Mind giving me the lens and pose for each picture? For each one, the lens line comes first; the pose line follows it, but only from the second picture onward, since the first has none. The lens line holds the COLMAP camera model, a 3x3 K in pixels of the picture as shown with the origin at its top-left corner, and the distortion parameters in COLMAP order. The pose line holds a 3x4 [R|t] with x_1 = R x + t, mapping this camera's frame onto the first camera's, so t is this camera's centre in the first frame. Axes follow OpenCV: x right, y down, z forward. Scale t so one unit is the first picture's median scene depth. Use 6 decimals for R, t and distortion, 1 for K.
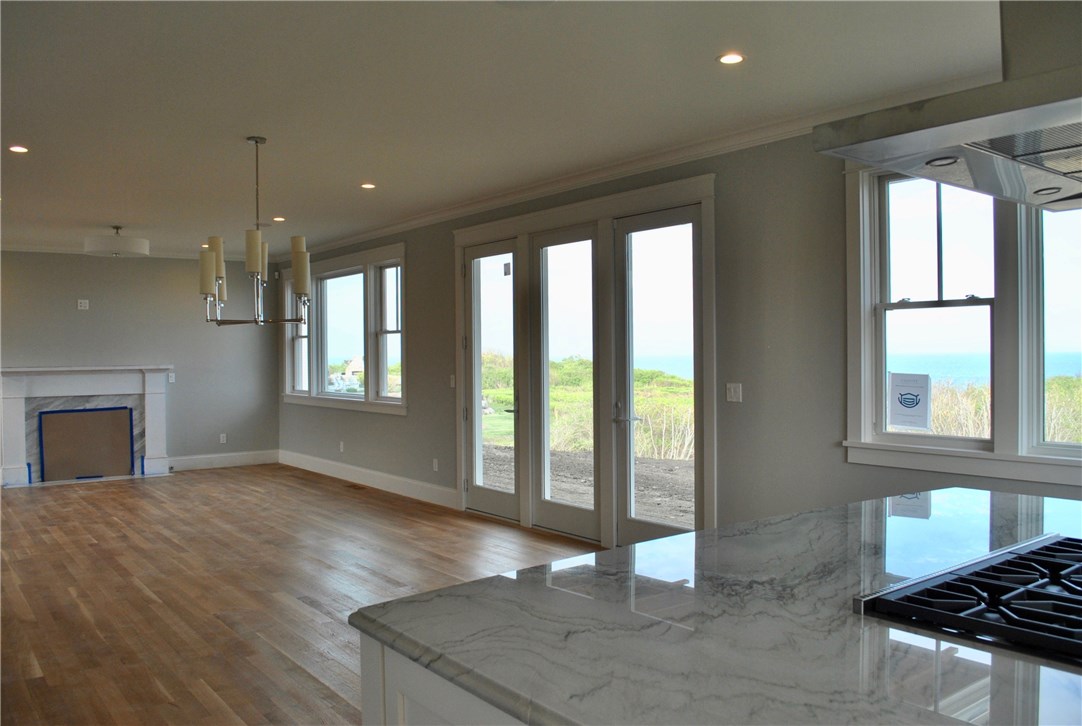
lens RADIAL K [[863.1, 0, 541.0], [0, 863.1, 363.0], [0, 0, 1]] dist [-0.088613, 0.020901]
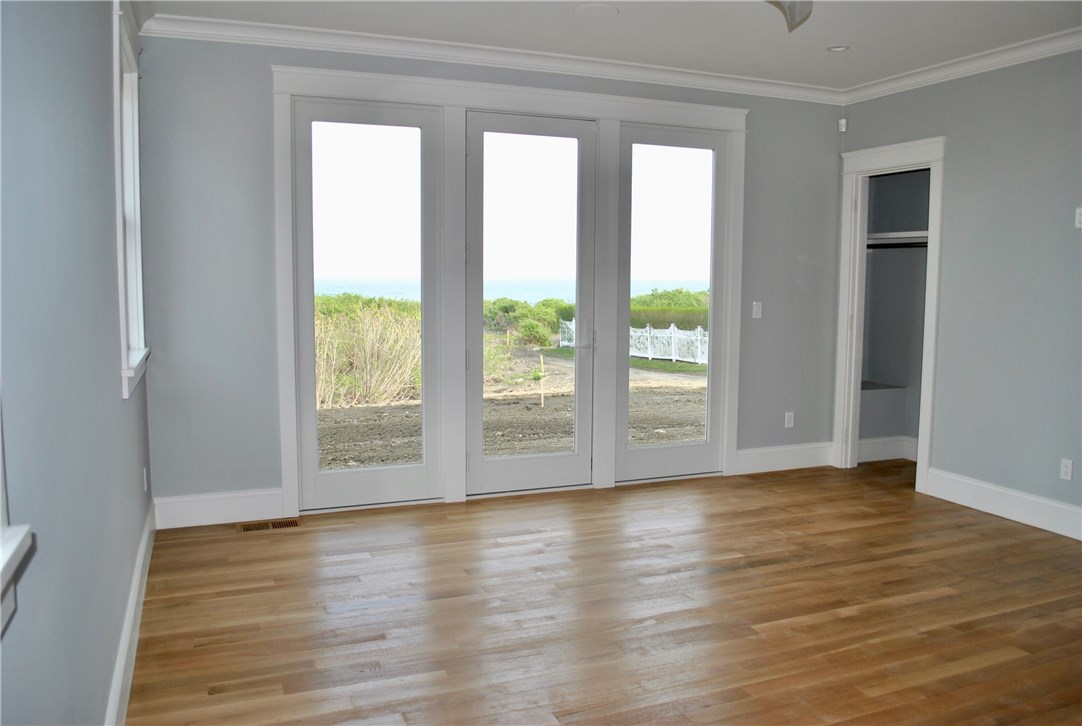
lens RADIAL K [[863.1, 0, 541.0], [0, 863.1, 363.0], [0, 0, 1]] dist [-0.088613, 0.020901]
pose [[0.263050, -0.089754, 0.960598, -0.823774], [0.002174, 0.995716, 0.092440, -0.003007], [-0.964780, -0.022228, 0.262119, 0.857933]]
